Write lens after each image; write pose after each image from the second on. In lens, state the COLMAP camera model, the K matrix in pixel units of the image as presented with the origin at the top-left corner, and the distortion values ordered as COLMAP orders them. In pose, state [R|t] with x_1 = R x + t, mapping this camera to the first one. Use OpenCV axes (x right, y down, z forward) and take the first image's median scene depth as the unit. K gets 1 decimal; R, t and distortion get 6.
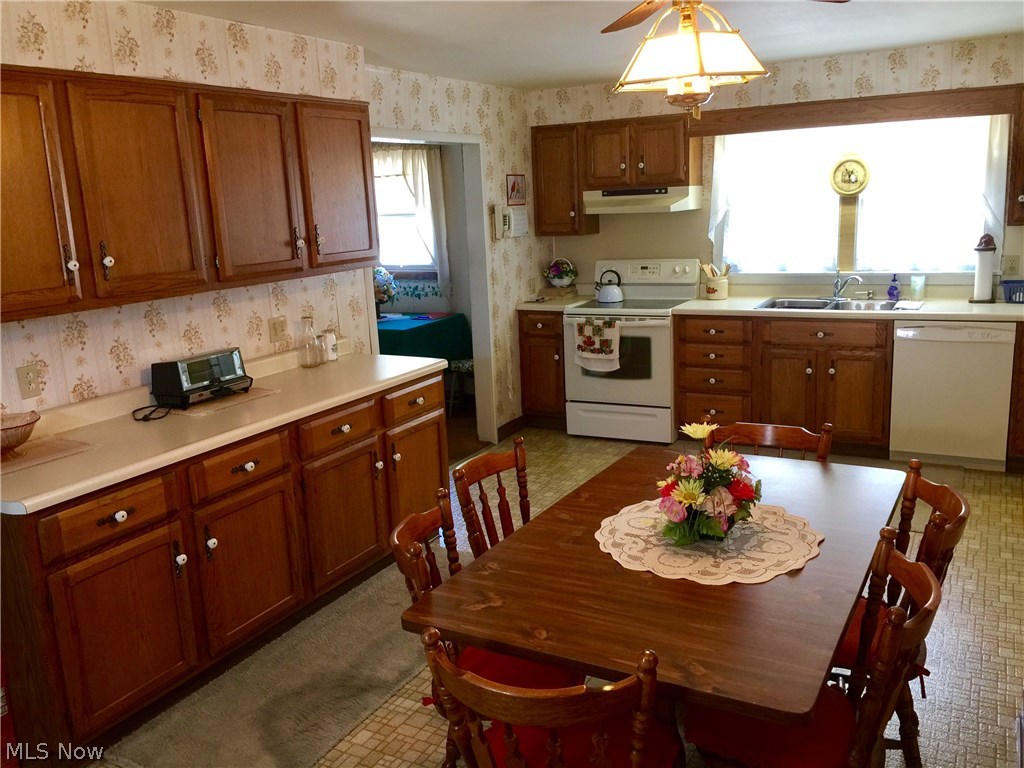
lens RADIAL K [[878.5, 0, 506.5], [0, 878.5, 376.2], [0, 0, 1]] dist [0.069676, -0.106170]
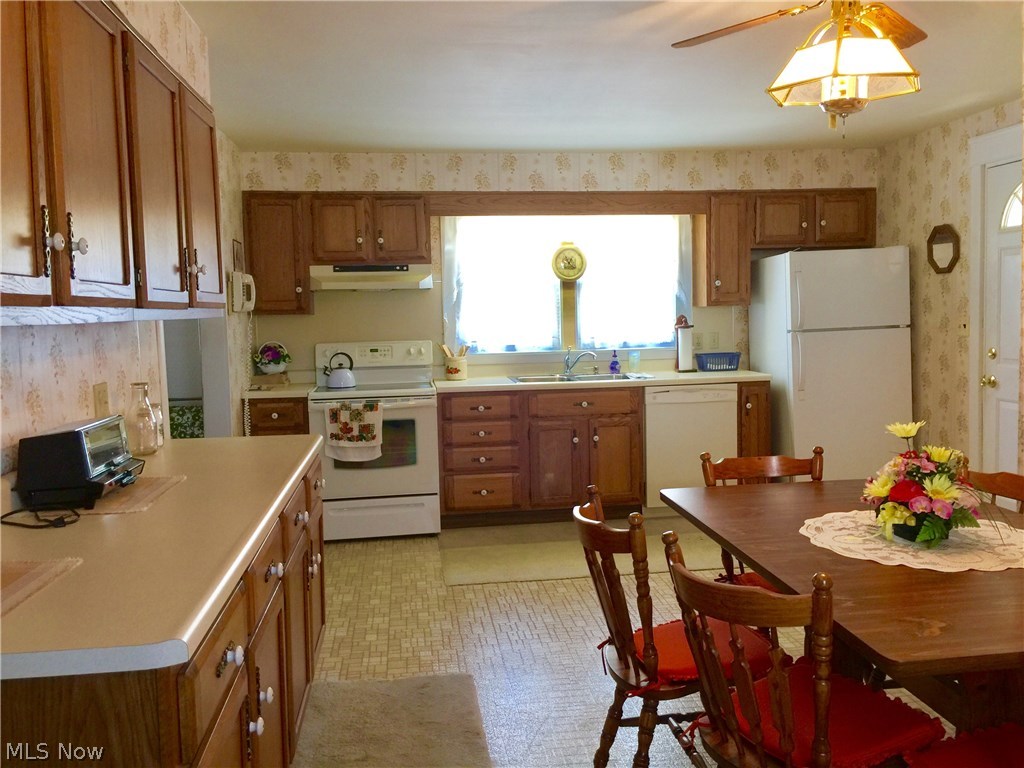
lens RADIAL K [[878.5, 0, 513.4], [0, 878.5, 366.3], [0, 0, 1]] dist [0.069676, -0.106170]
pose [[0.803780, -0.007921, 0.594873, -0.303284], [0.104727, 0.986181, -0.128372, 0.030835], [-0.585636, 0.165482, 0.793503, 0.194874]]
